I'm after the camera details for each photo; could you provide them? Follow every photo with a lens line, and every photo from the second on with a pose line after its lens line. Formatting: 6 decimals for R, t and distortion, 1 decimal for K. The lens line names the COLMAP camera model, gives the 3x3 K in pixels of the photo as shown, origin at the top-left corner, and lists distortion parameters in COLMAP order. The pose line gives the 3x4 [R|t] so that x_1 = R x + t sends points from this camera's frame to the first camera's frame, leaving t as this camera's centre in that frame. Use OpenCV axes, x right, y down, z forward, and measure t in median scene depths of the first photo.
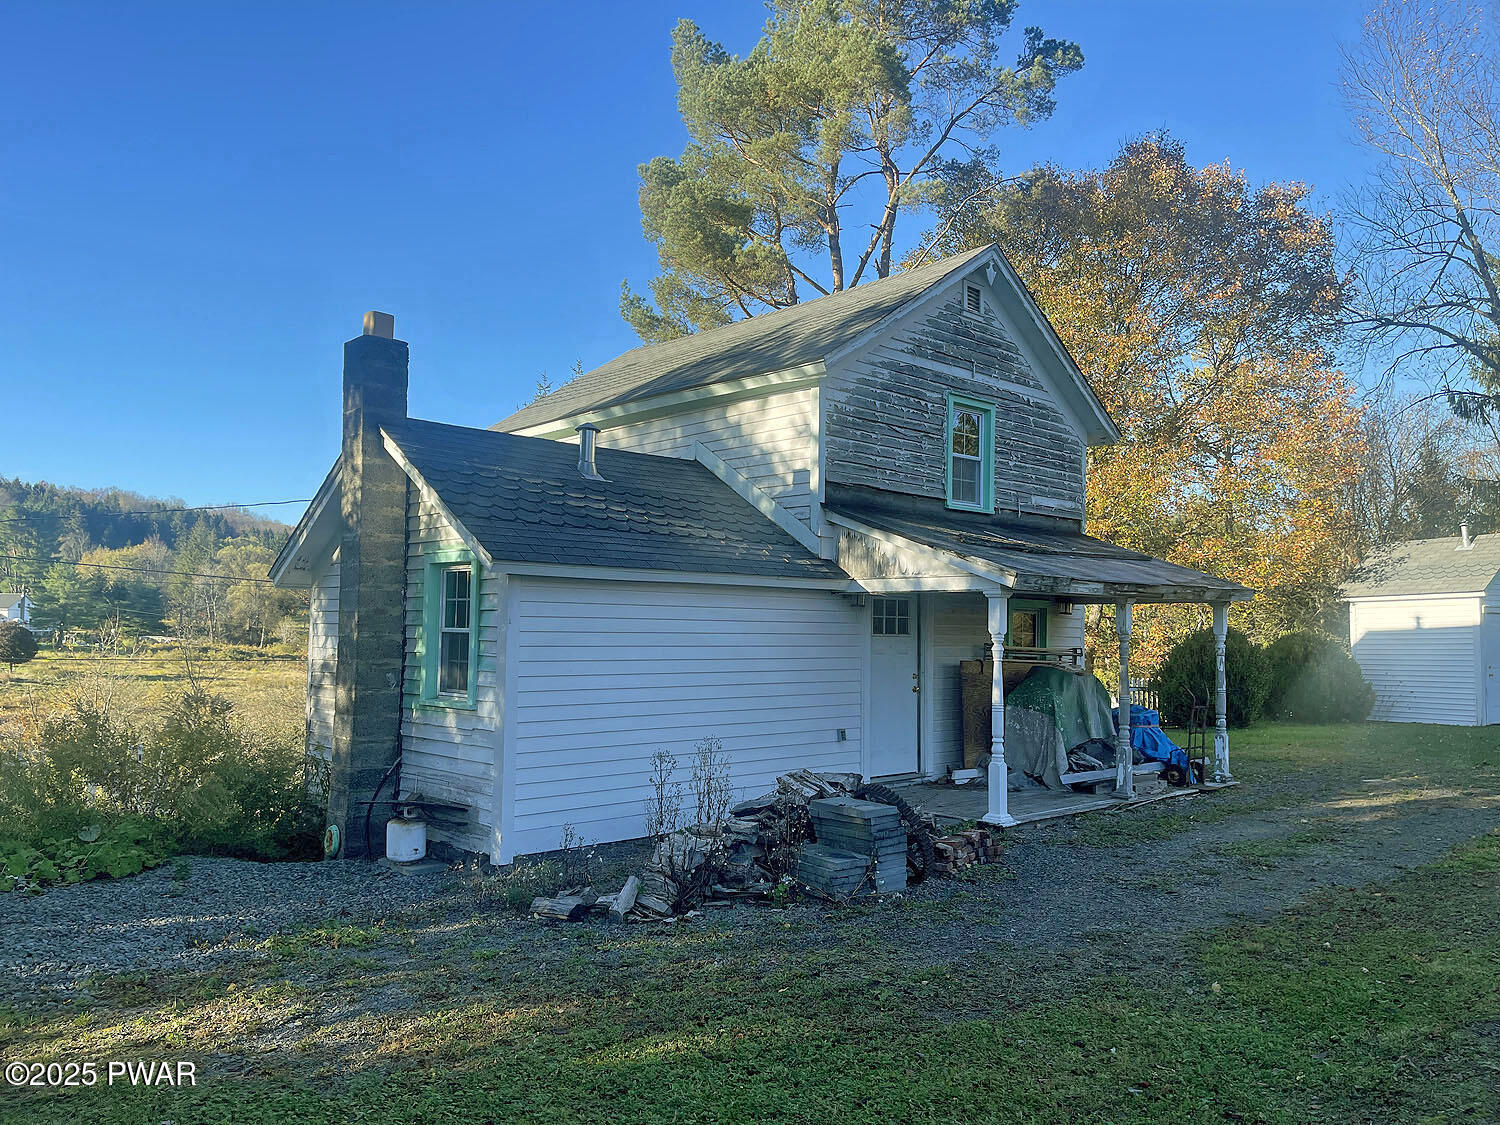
lens RADIAL K [[1122.0, 0, 726.8], [0, 1122.0, 558.6], [0, 0, 1]] dist [0.068731, -0.081527]
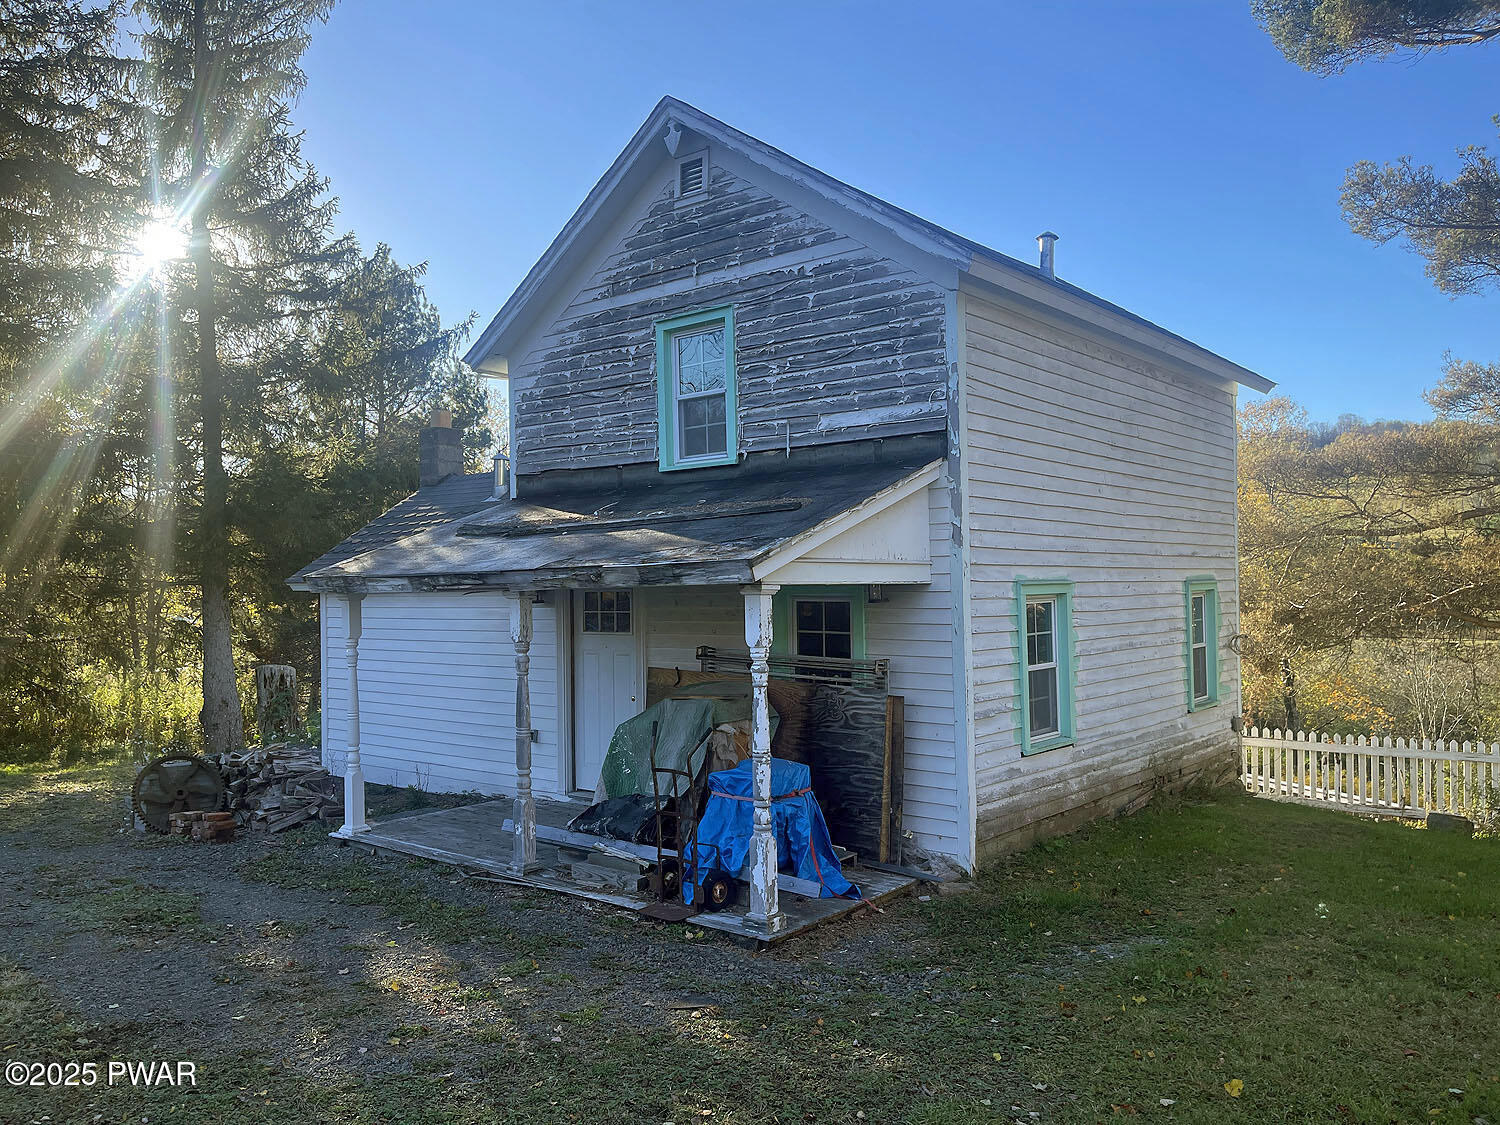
lens RADIAL K [[1122.0, 0, 726.8], [0, 1122.0, 558.6], [0, 0, 1]] dist [0.068731, -0.081527]
pose [[0.122606, -0.035144, -0.991833, 1.030421], [0.081842, 0.996327, -0.025186, 0.041216], [0.989075, -0.078086, 0.125032, 0.999406]]
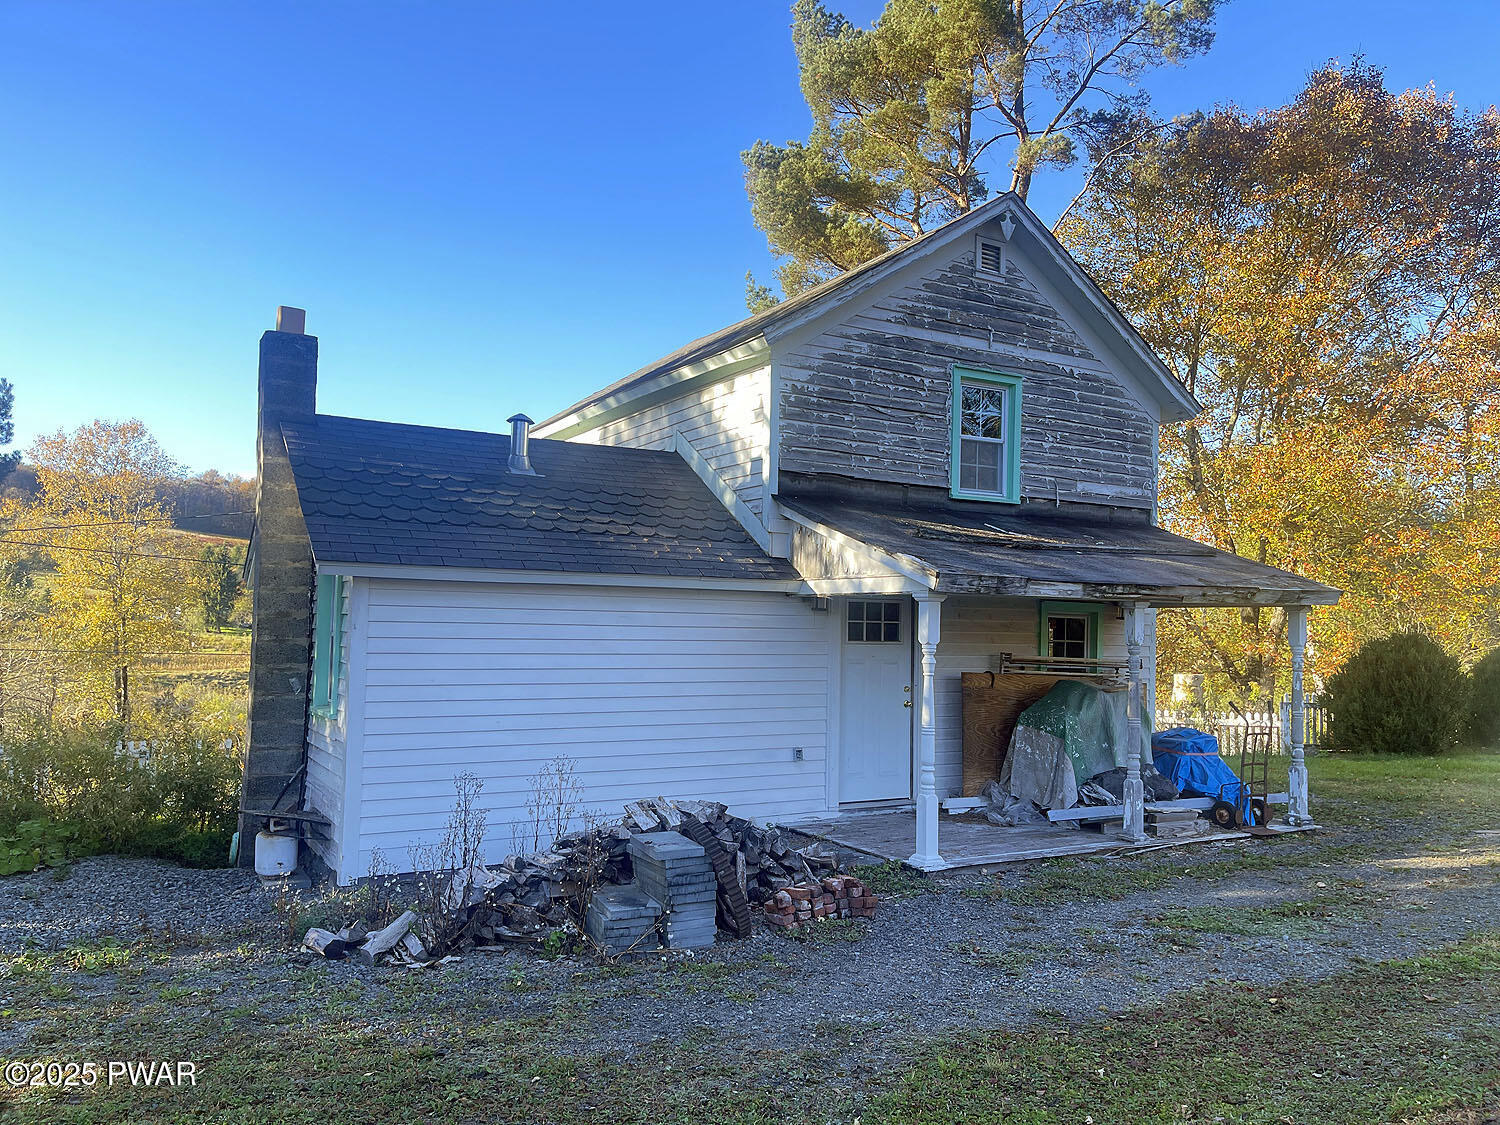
lens RADIAL K [[1122.0, 0, 726.8], [0, 1122.0, 558.6], [0, 0, 1]] dist [0.068731, -0.081527]
pose [[0.974345, -0.006473, -0.224965, 0.235491], [0.006921, 0.999975, 0.001203, 0.000135], [0.224952, -0.002730, 0.974366, 0.112383]]
